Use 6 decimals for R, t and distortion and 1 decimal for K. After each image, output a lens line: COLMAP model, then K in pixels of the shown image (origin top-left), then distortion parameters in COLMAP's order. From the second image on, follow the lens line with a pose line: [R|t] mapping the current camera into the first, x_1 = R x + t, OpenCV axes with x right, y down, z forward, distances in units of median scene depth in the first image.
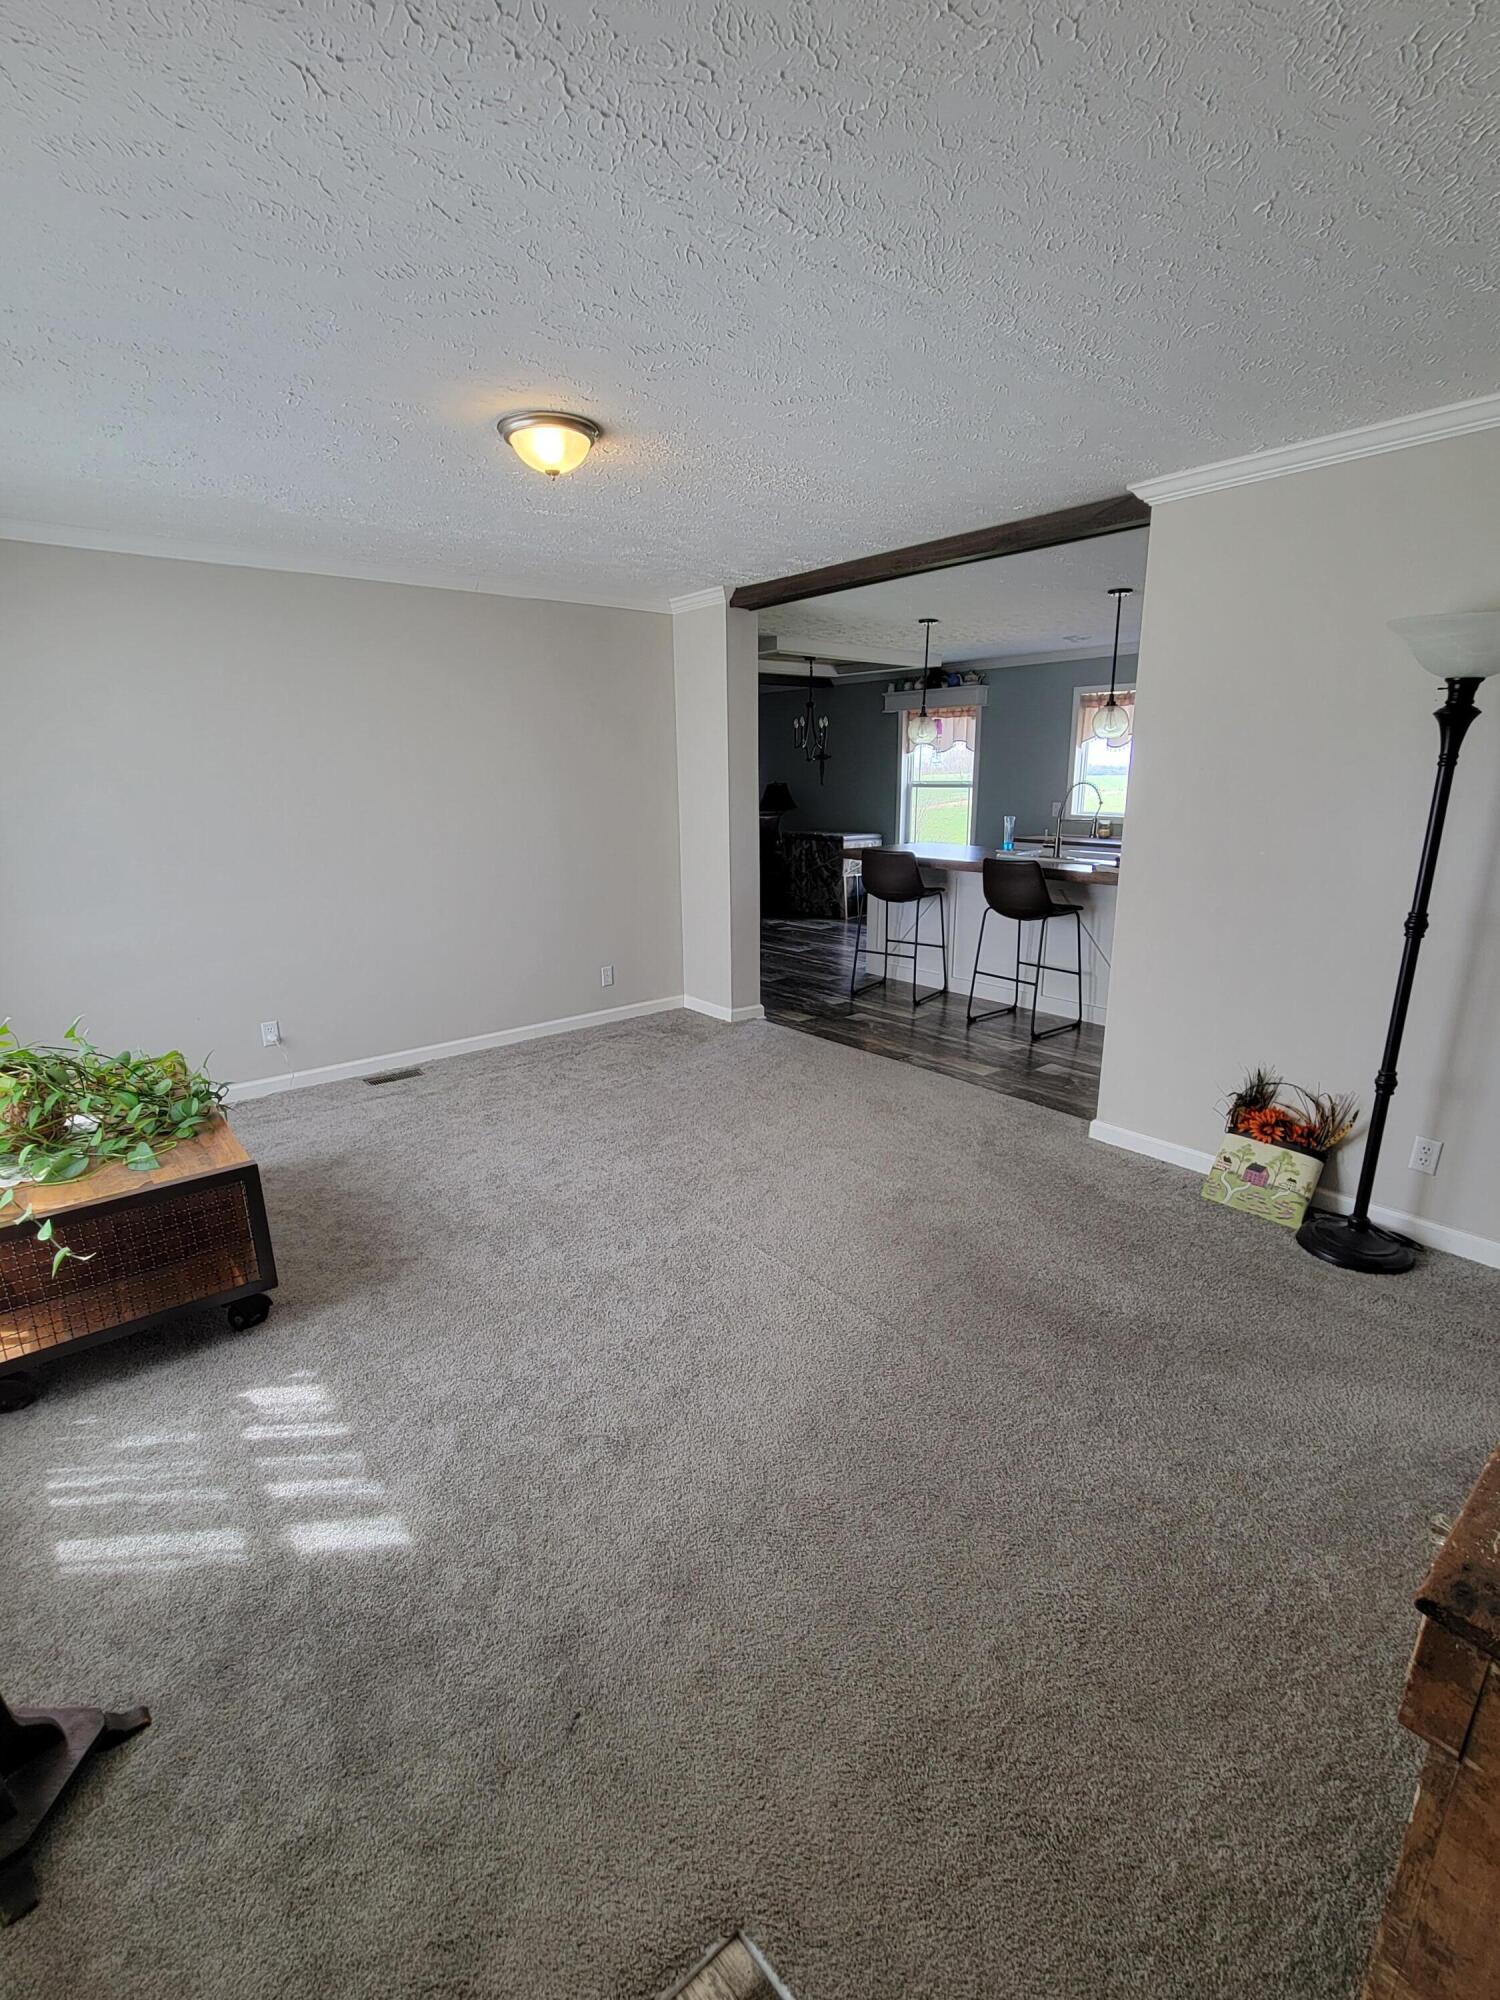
lens RADIAL K [[822.7, 0, 753.9], [0, 822.7, 1006.3], [0, 0, 1]] dist [0.000100, -0.000980]
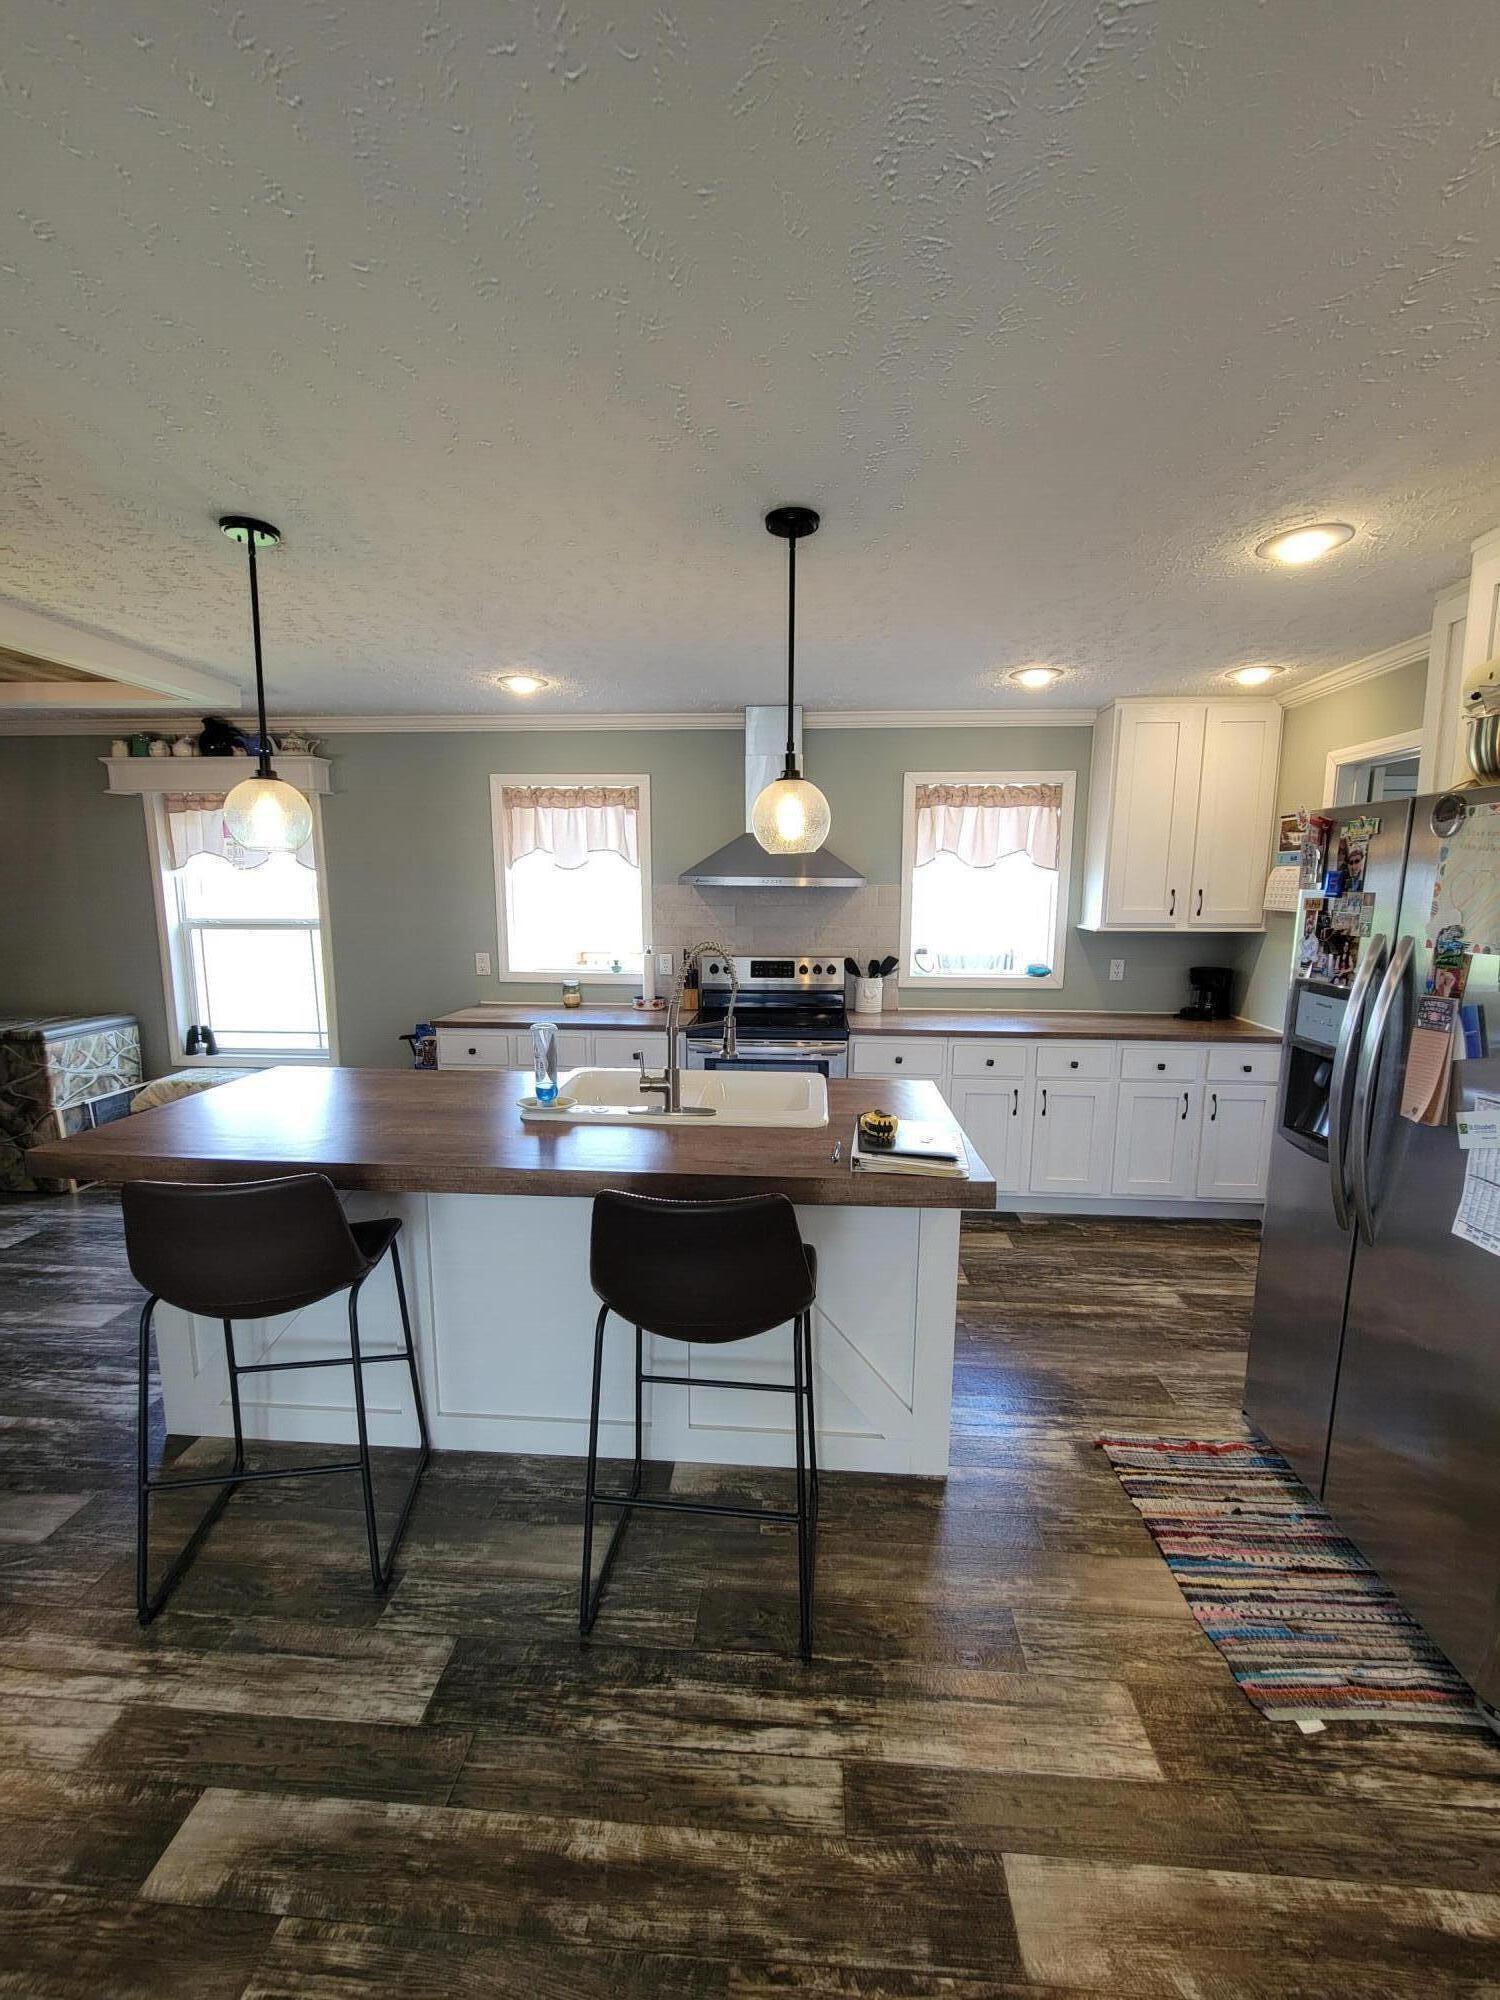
lens RADIAL K [[822.7, 0, 765.4], [0, 822.7, 1002.3], [0, 0, 1]] dist [0.000100, -0.000980]
pose [[0.679985, -0.094733, 0.727081, 0.050941], [0.195624, 0.979114, -0.055382, -0.120928], [-0.706648, 0.179894, 0.684315, 0.385907]]
